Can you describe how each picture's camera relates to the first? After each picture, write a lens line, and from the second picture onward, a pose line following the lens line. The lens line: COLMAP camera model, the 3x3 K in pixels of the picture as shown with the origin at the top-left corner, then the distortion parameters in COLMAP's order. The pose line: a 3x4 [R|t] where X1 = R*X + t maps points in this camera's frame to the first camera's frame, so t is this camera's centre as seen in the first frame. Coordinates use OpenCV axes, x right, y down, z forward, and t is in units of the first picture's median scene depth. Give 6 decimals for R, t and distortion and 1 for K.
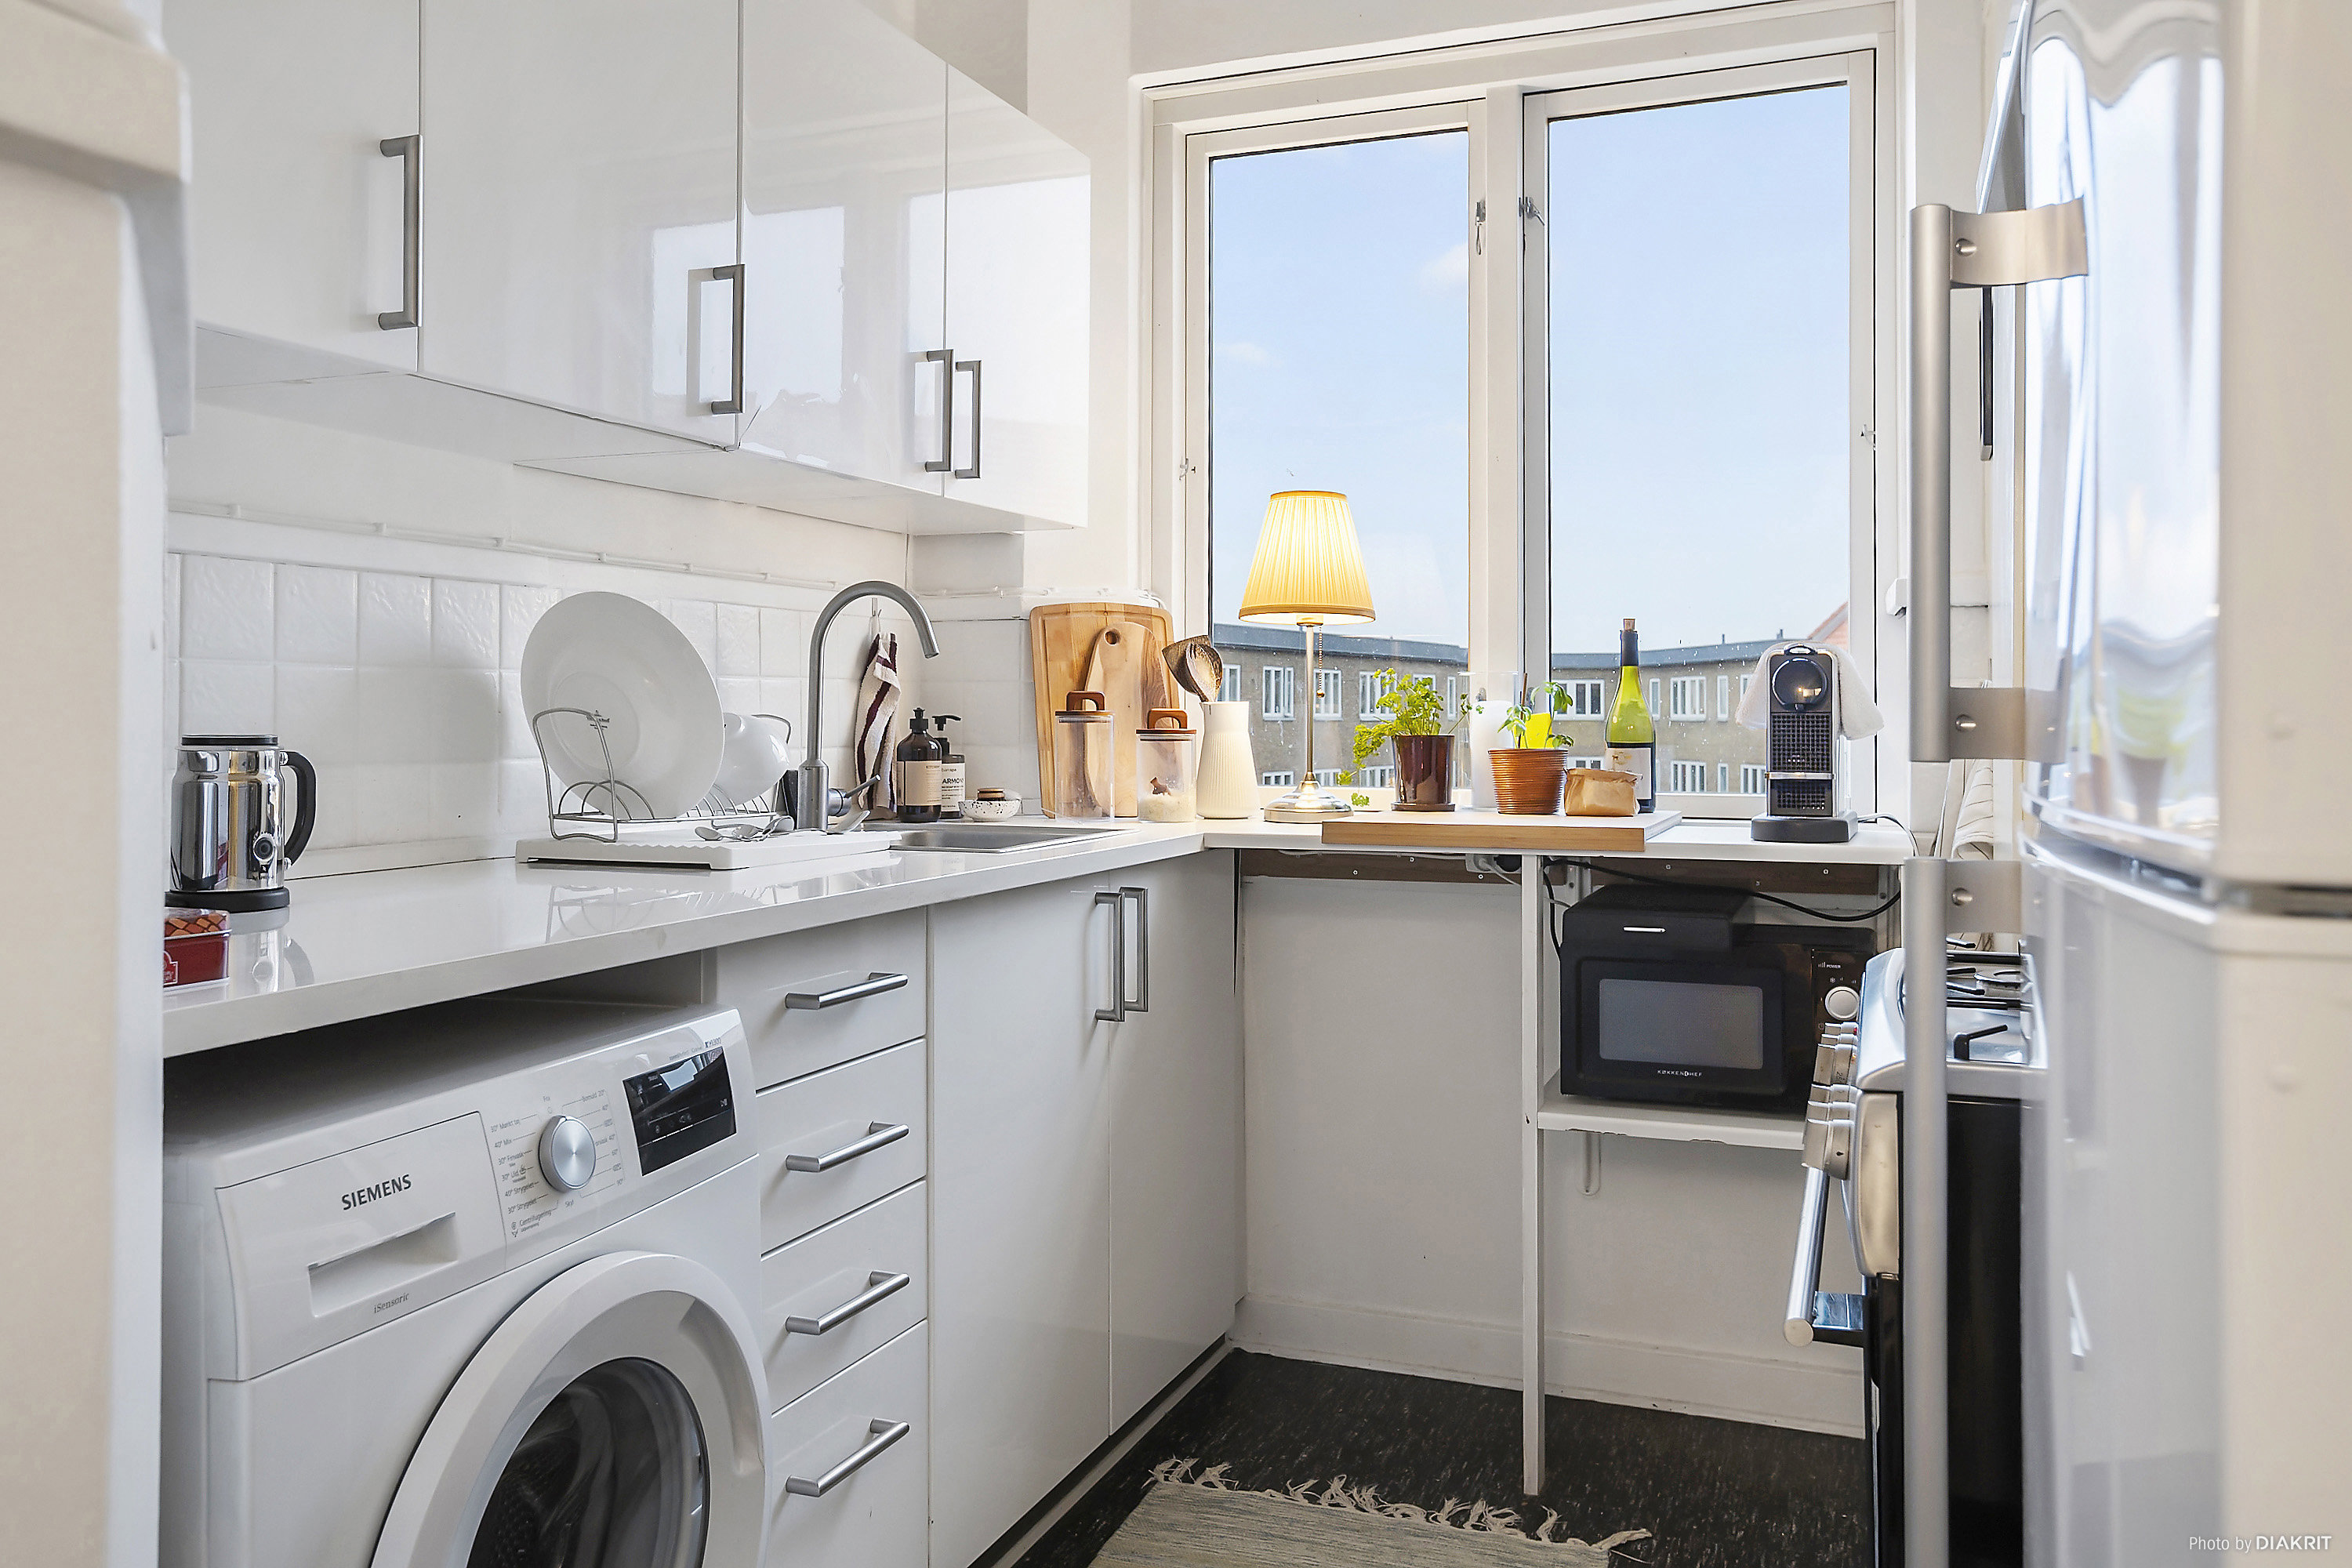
lens RADIAL K [[1887.6, 0, 1173.0], [0, 1887.6, 722.9], [0, 0, 1]] dist [-0.002816, 0.479122]
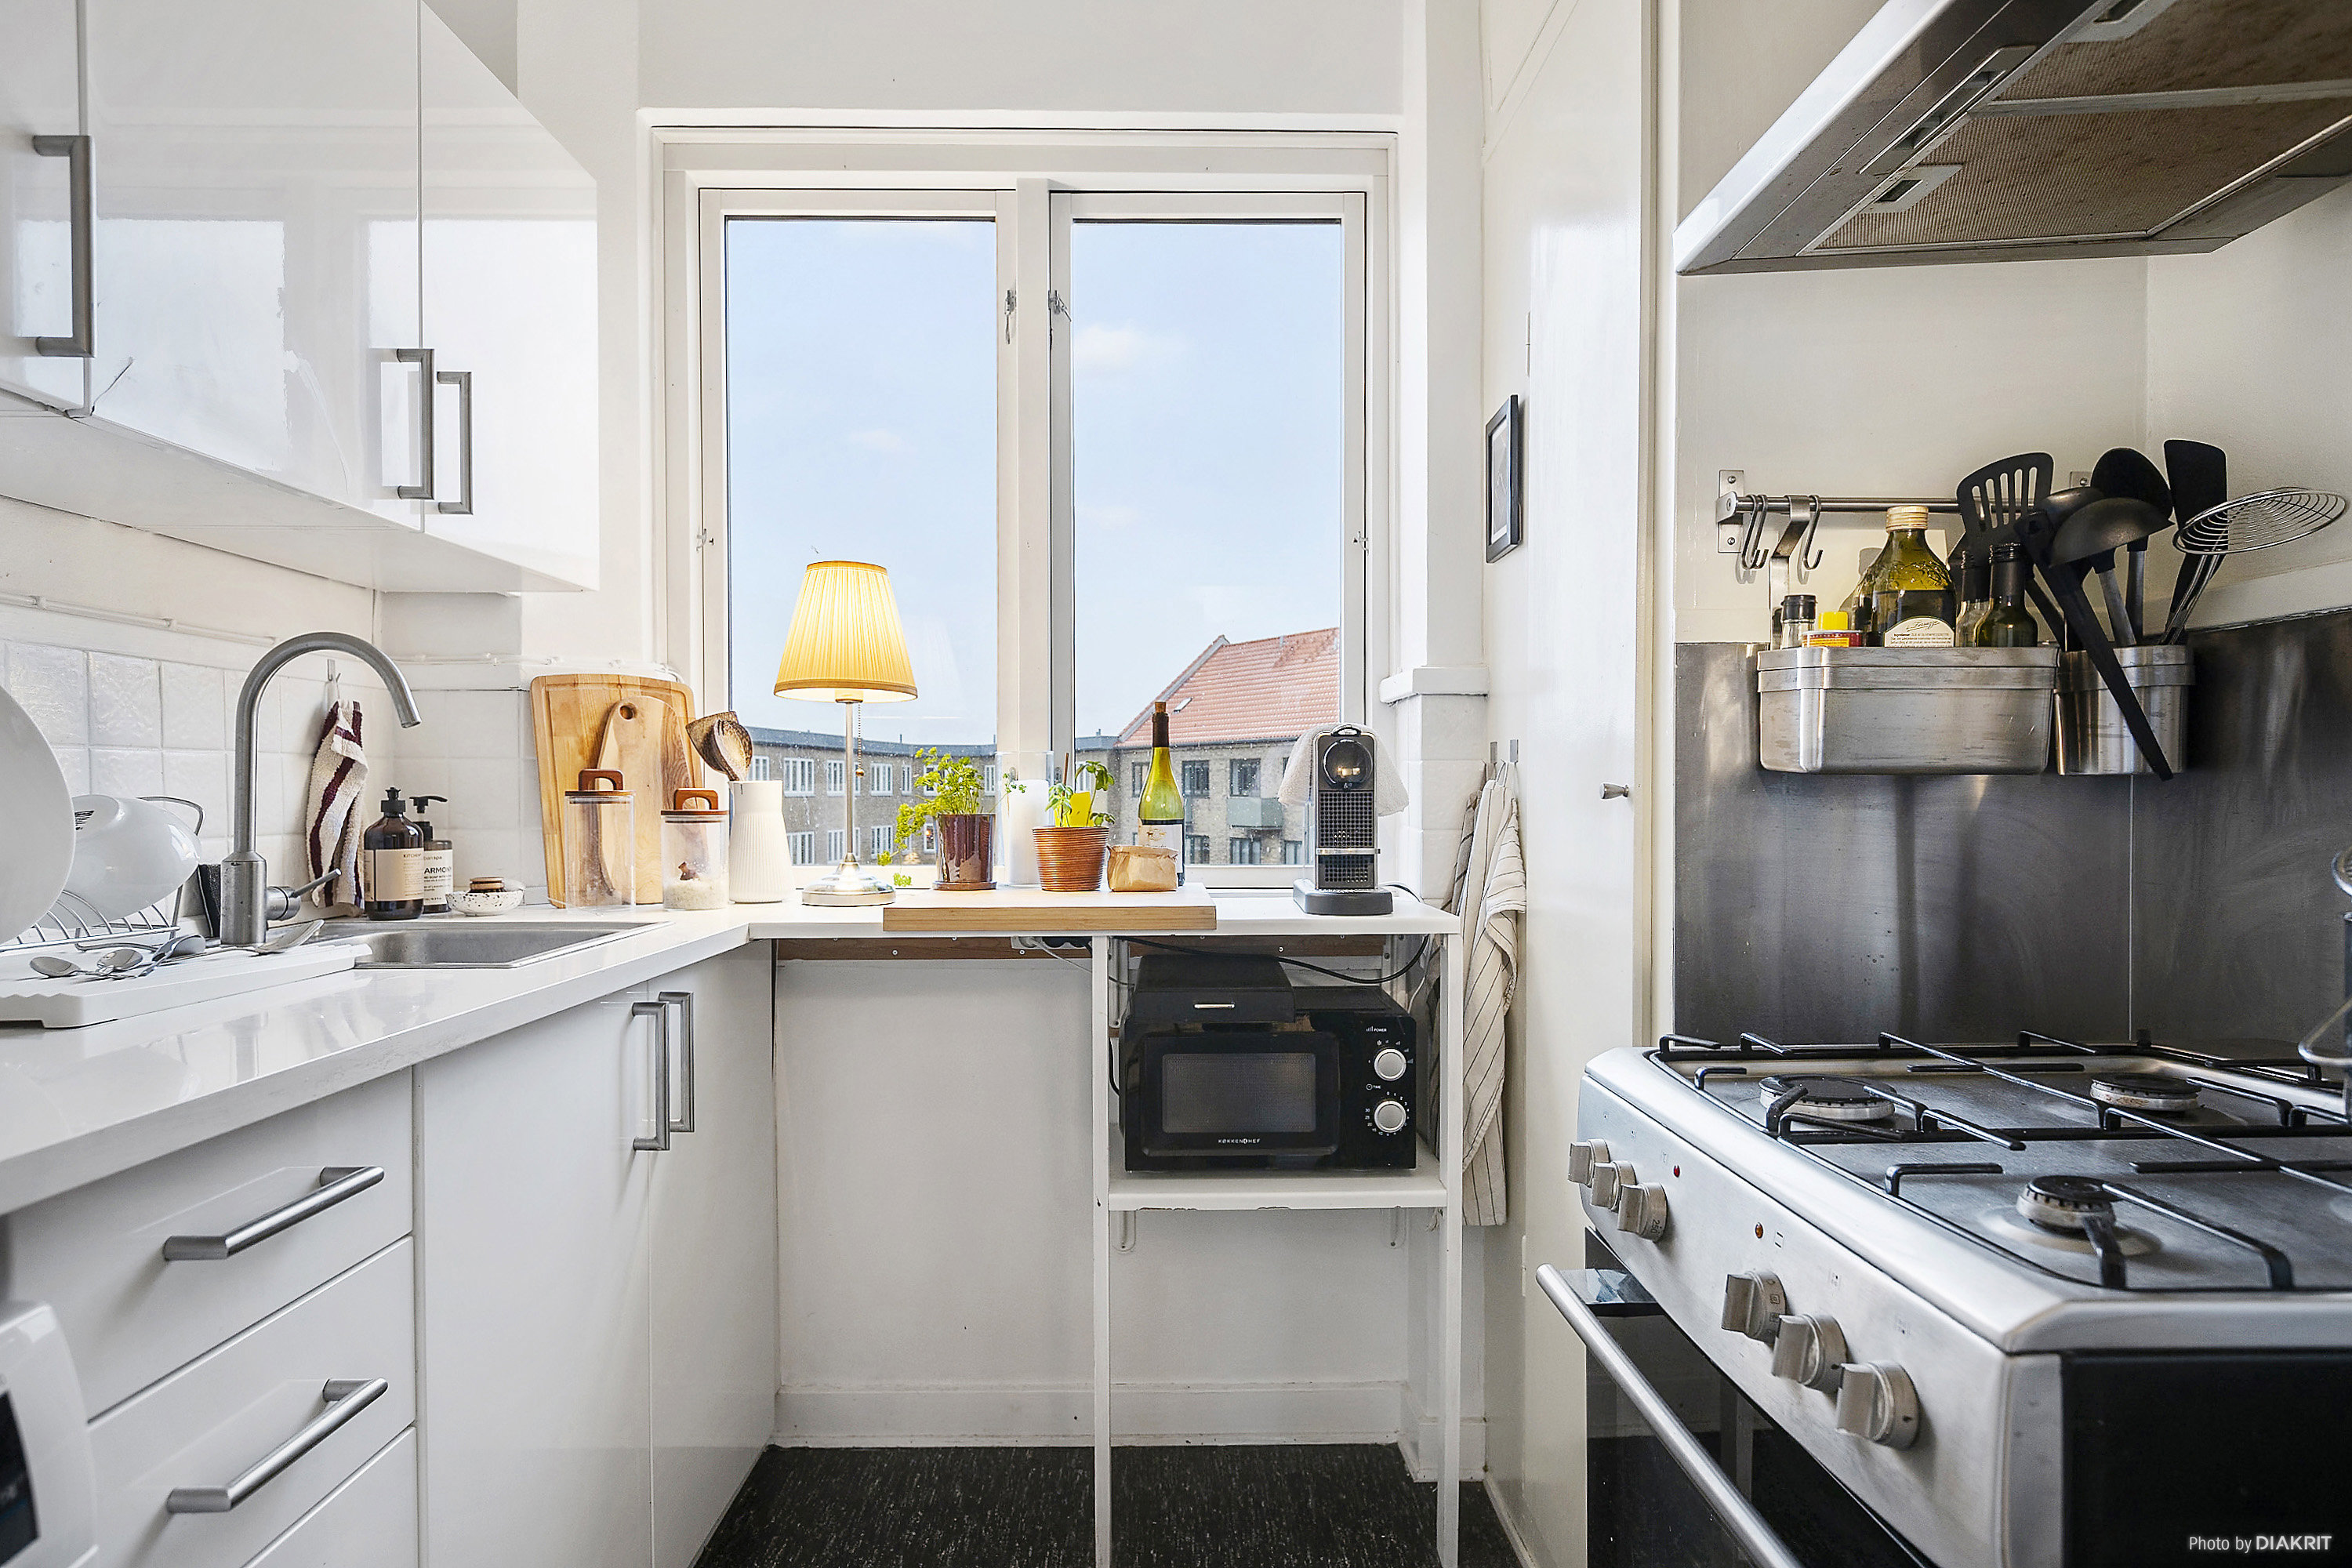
lens RADIAL K [[1427.8, 0, 1174.6], [0, 1427.8, 820.9], [0, 0, 1]] dist [0.030845, 0.000187]
pose [[0.933567, -0.010115, 0.358259, -0.037067], [0.004458, 0.999852, 0.016613, -0.002100], [-0.358374, -0.013913, 0.933474, 0.257217]]
